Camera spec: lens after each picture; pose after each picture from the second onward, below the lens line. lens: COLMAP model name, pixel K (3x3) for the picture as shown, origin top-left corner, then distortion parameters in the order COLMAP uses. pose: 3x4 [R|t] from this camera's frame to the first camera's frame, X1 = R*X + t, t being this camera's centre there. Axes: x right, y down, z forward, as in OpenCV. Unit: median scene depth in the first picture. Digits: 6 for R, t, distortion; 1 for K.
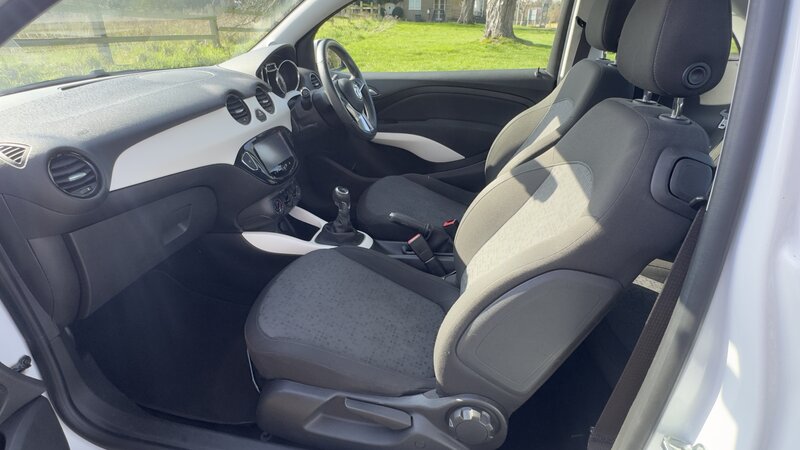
lens RADIAL K [[429.7, 0, 399.4], [0, 429.7, 218.6], [0, 0, 1]] dist [-0.004736, 0.002391]
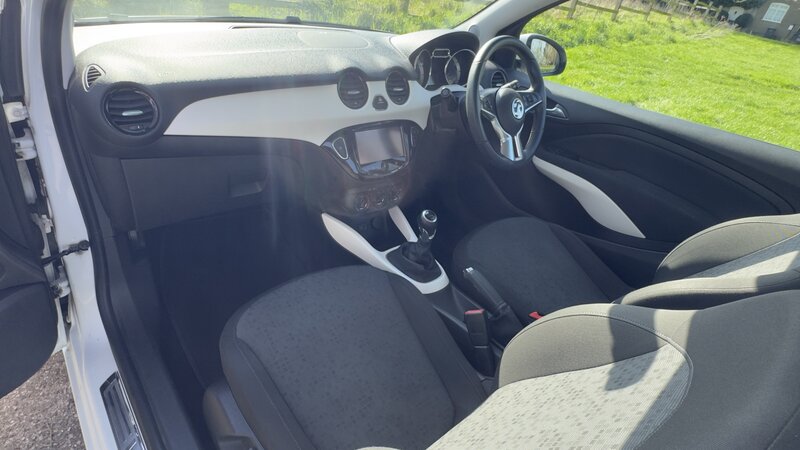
lens RADIAL K [[429.7, 0, 394.5], [0, 429.7, 218.5], [0, 0, 1]] dist [-0.004736, 0.002391]
pose [[0.783740, 0.420931, -0.456693, 0.195273], [-0.398052, 0.904866, 0.150903, -0.158726], [0.476766, 0.063519, 0.876732, 0.228029]]
